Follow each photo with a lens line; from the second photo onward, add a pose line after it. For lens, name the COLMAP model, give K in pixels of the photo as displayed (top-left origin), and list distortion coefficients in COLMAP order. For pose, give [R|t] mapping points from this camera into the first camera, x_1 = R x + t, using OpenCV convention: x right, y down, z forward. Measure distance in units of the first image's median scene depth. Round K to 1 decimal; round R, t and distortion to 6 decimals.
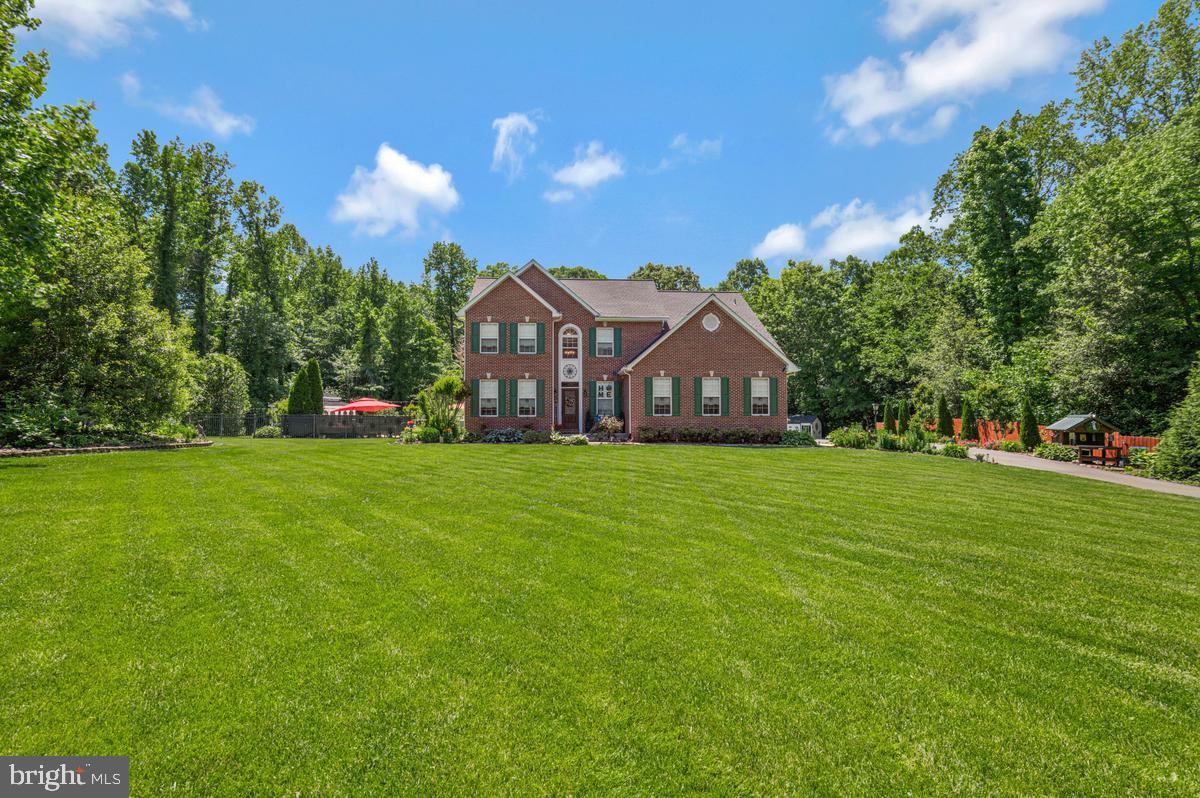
lens RADIAL K [[541.0, 0, 600.0], [0, 541.0, 399.0], [0, 0, 1]] dist [-0.014778, 0.000119]
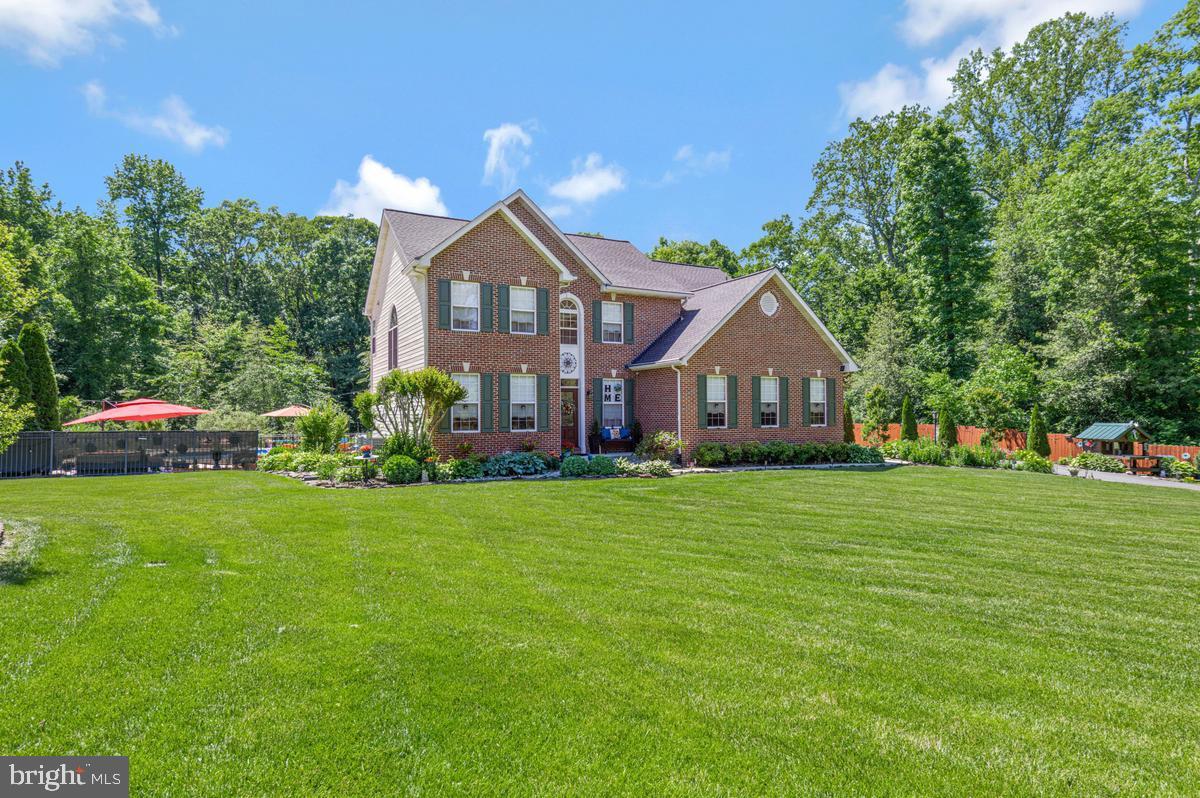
lens RADIAL K [[628.3, 0, 559.2], [0, 628.3, 394.6], [0, 0, 1]] dist [0.002926, 0.000587]
pose [[0.918229, 0.006799, 0.395993, -0.378934], [-0.007263, 0.999974, -0.000328, -0.011561], [-0.395984, -0.002575, 0.918254, 0.284279]]
